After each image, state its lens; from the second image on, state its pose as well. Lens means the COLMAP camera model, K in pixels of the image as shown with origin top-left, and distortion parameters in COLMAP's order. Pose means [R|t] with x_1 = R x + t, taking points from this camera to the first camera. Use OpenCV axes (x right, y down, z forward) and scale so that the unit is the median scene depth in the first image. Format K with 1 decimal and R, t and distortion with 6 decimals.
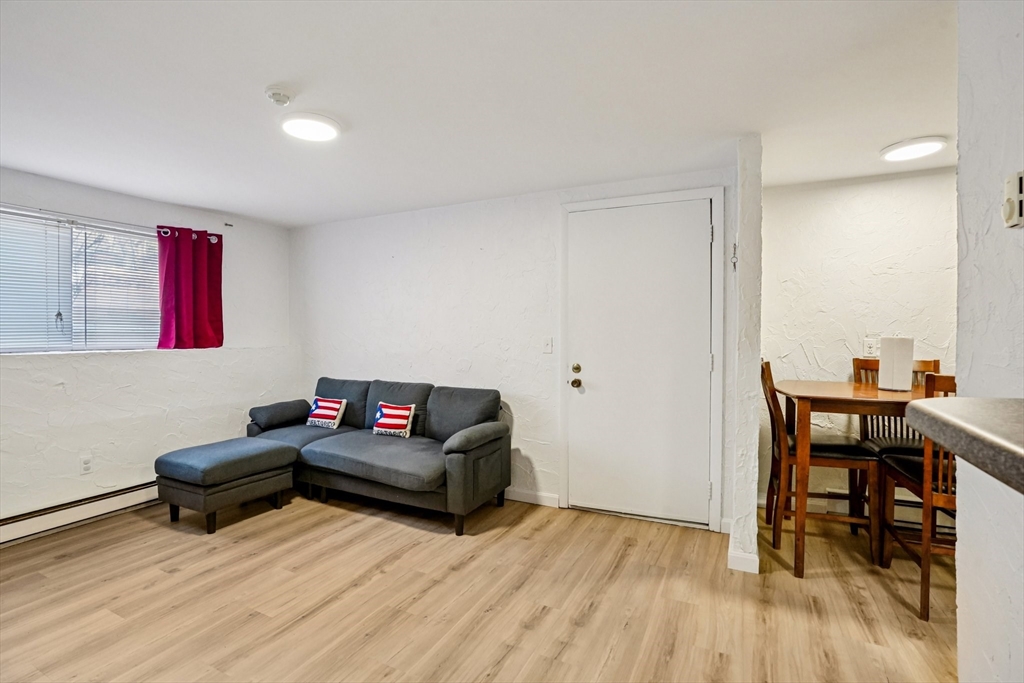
lens RADIAL K [[476.7, 0, 509.8], [0, 476.7, 335.9], [0, 0, 1]] dist [-0.071976, 0.029988]
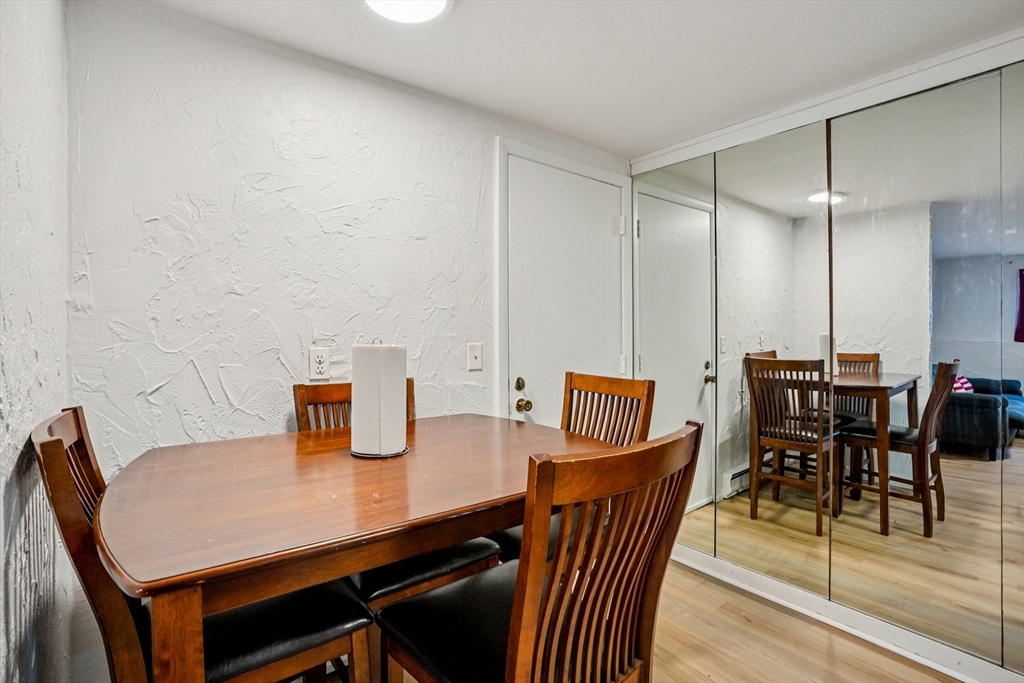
lens RADIAL K [[476.7, 0, 509.8], [0, 476.7, 335.9], [0, 0, 1]] dist [-0.071976, 0.029988]
pose [[0.439352, -0.003225, 0.898309, 0.388120], [0.011008, 0.999938, -0.001794, -0.004261], [-0.898247, 0.010677, 0.439360, 0.569906]]
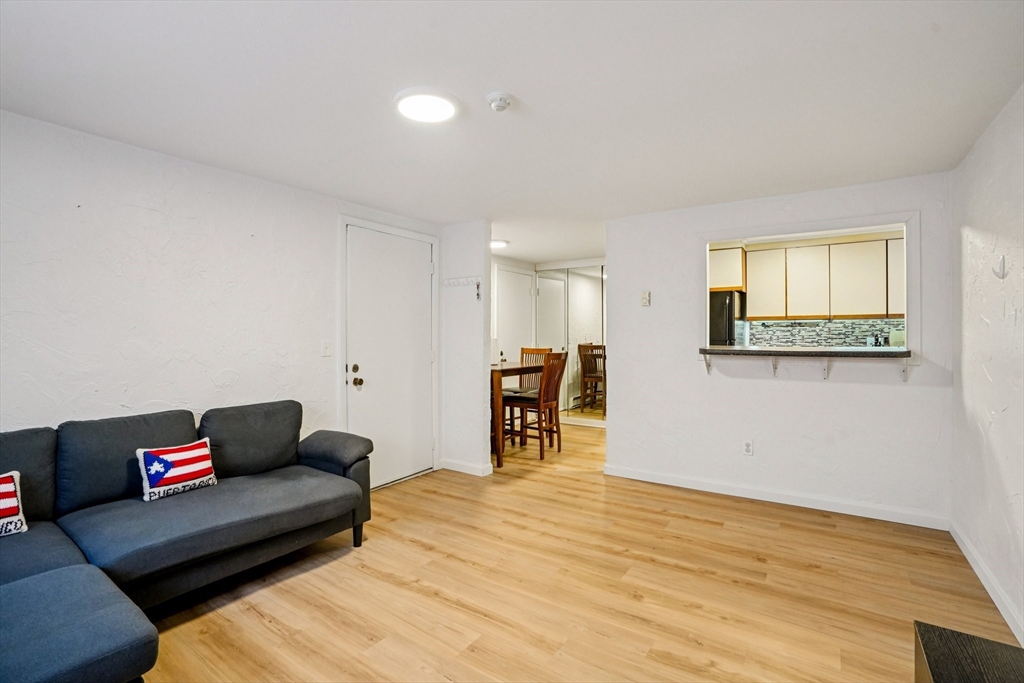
lens RADIAL K [[476.7, 0, 509.8], [0, 476.7, 335.9], [0, 0, 1]] dist [-0.071976, 0.029988]
pose [[0.140351, -0.001820, 0.990100, -1.025539], [0.010765, 0.999942, 0.000312, -0.003988], [-0.990043, 0.010614, 0.140362, 0.562957]]
